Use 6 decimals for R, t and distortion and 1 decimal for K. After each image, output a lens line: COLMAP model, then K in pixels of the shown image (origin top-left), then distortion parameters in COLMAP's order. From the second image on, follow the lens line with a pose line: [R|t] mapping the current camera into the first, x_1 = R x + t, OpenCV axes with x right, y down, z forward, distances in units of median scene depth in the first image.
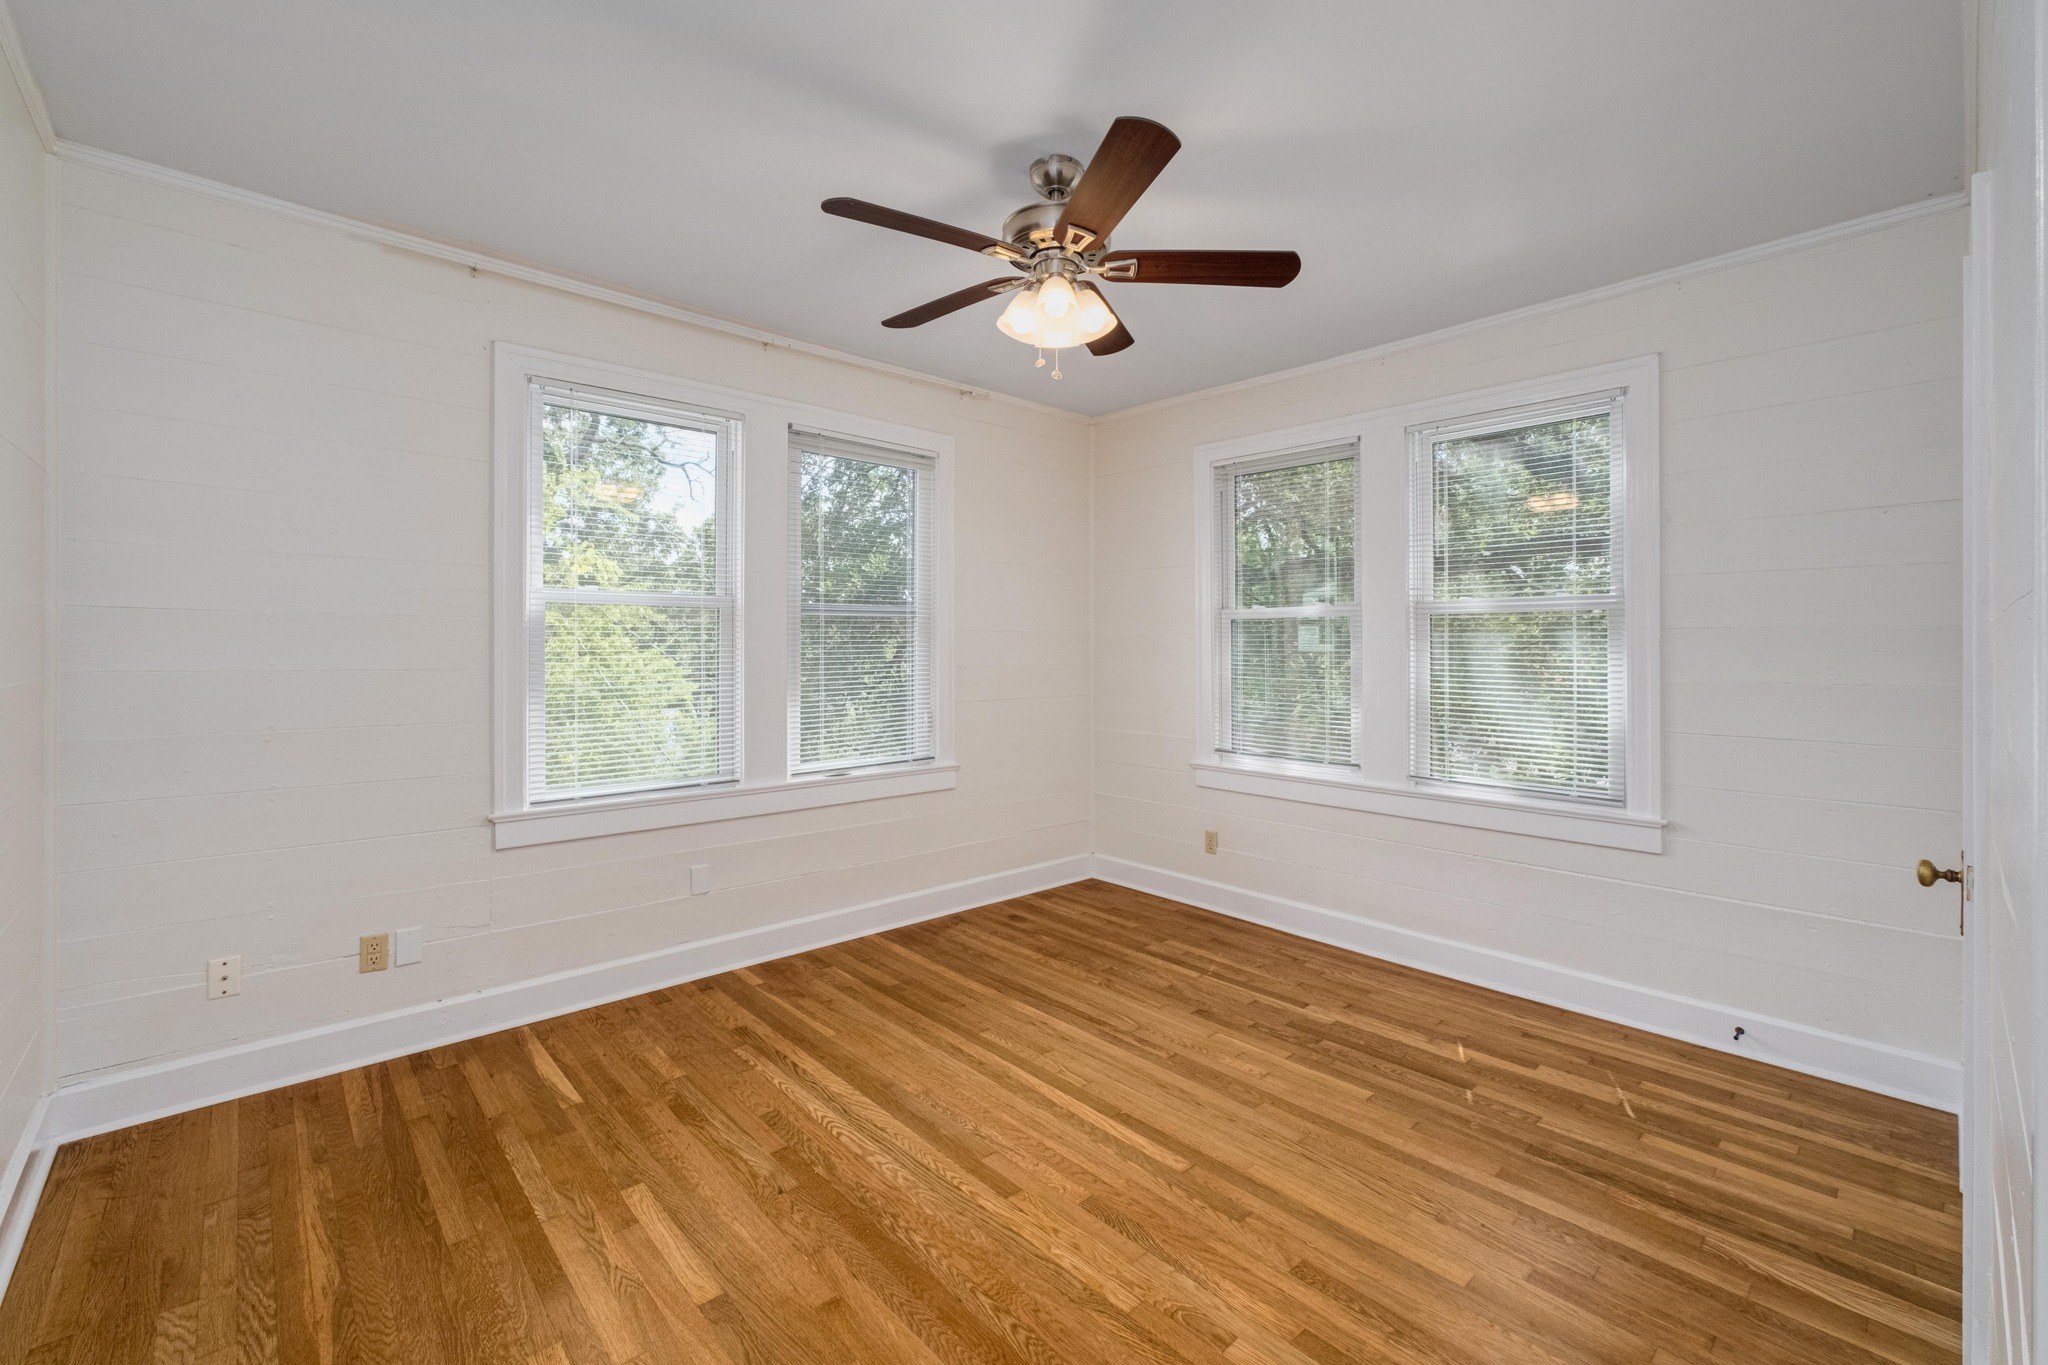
lens RADIAL K [[864.0, 0, 1033.3], [0, 864.0, 650.3], [0, 0, 1]] dist [-0.015987, 0.005021]
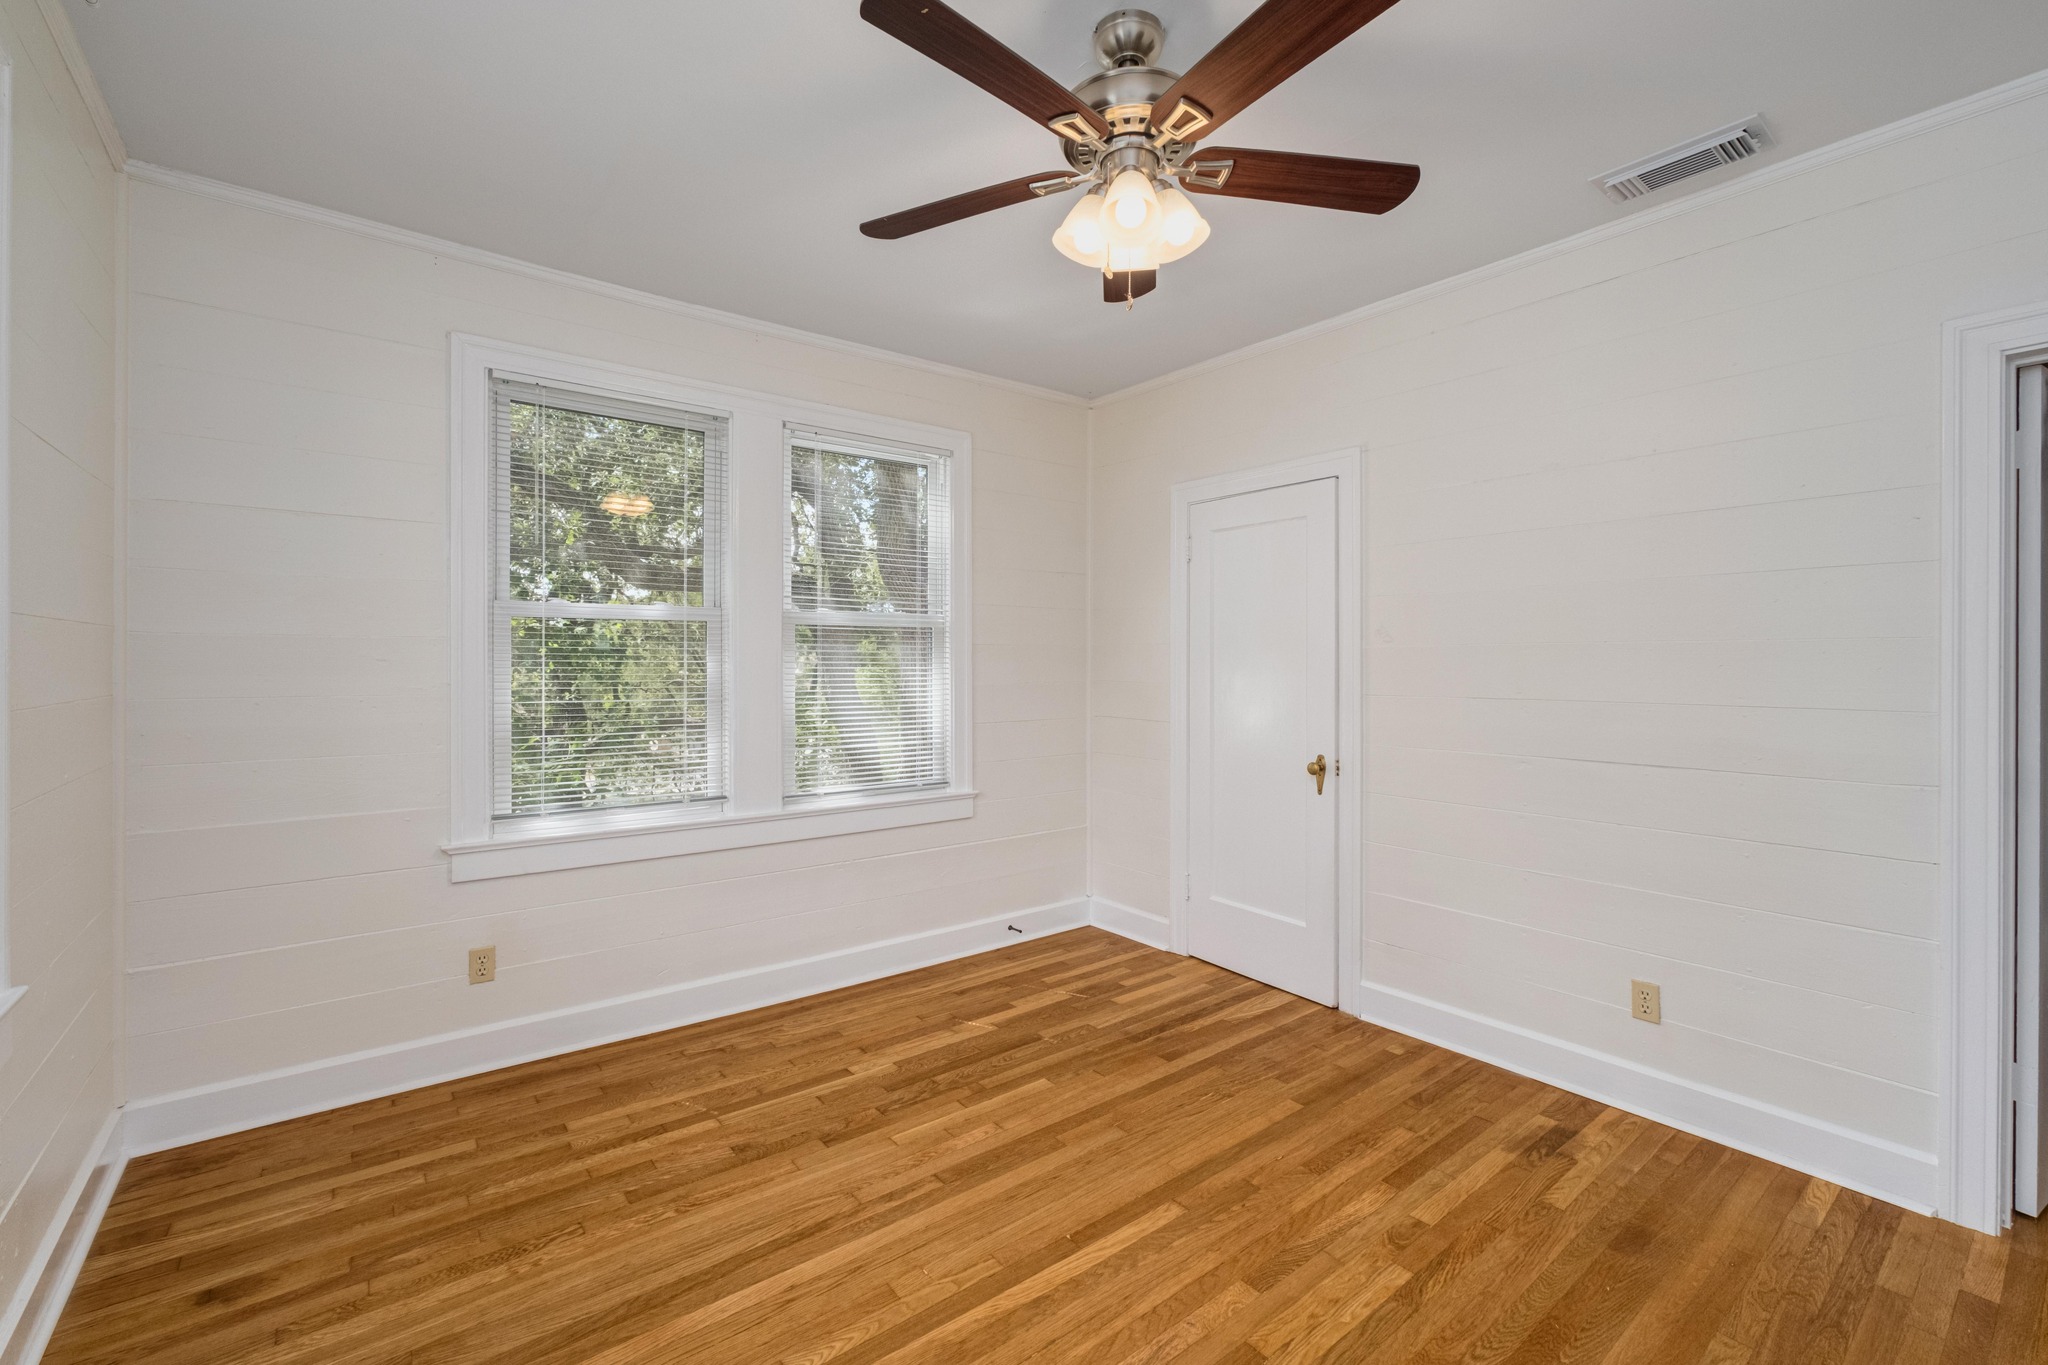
lens RADIAL K [[864.0, 0, 1033.3], [0, 864.0, 650.3], [0, 0, 1]] dist [-0.015987, 0.005021]
pose [[0.074770, 0.013294, 0.997112, -0.668672], [0.001189, 0.999909, -0.013420, -0.001442], [-0.997200, 0.002189, 0.074748, 0.918622]]
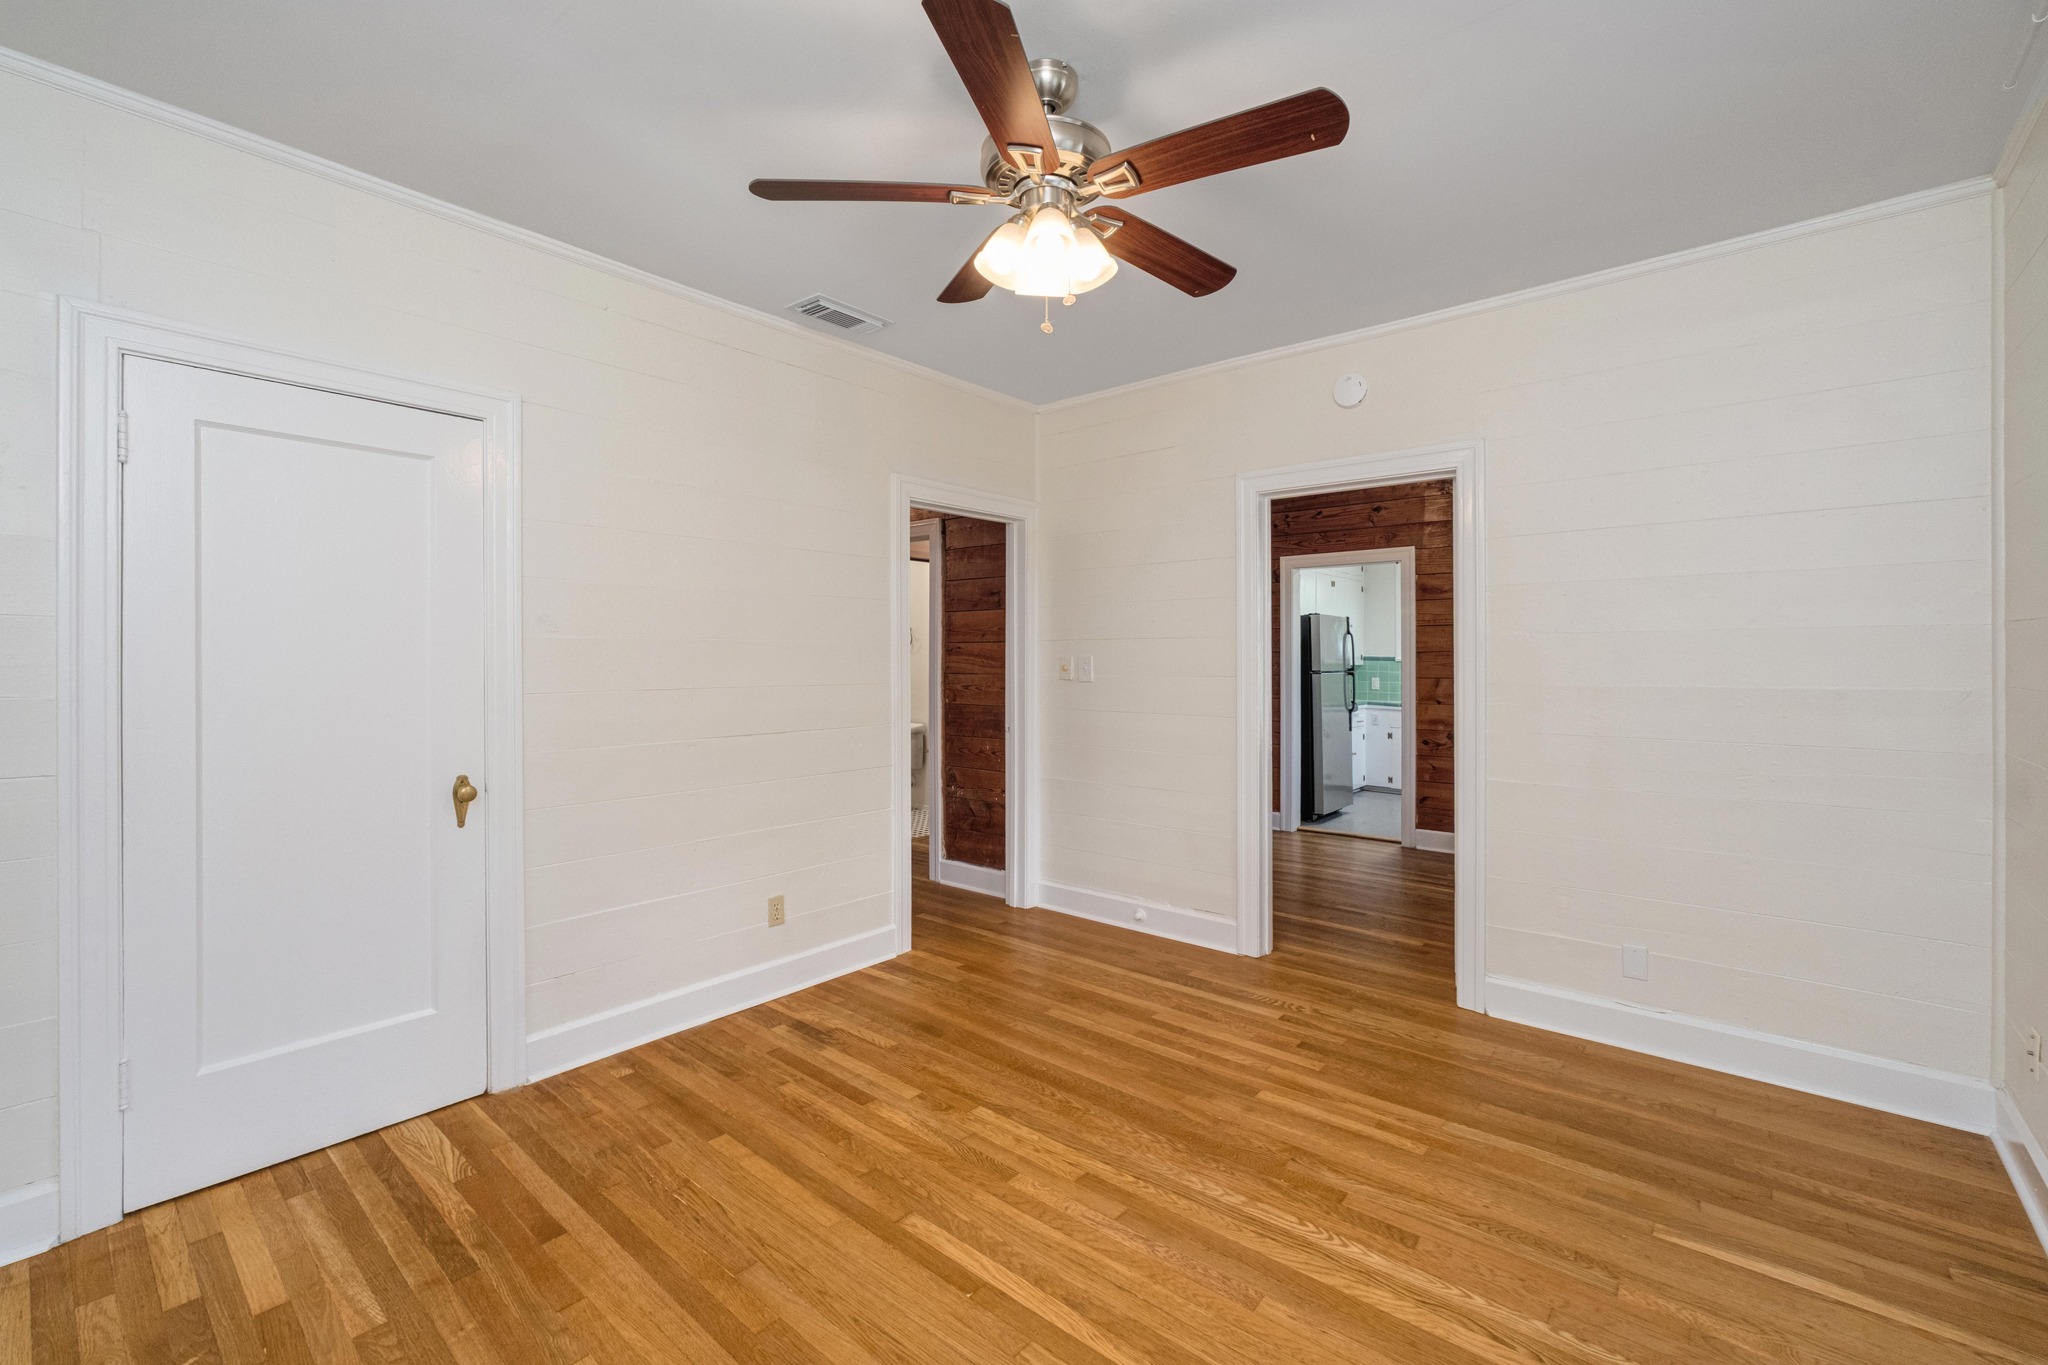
lens RADIAL K [[860.5, 0, 1035.4], [0, 860.5, 661.9], [0, 0, 1]] dist [-0.003517, -0.000015]
pose [[-0.992066, -0.005909, -0.125579, 0.135080], [-0.007022, 0.999940, 0.008422, -0.003377], [0.125521, 0.009237, -0.992048, 1.626856]]
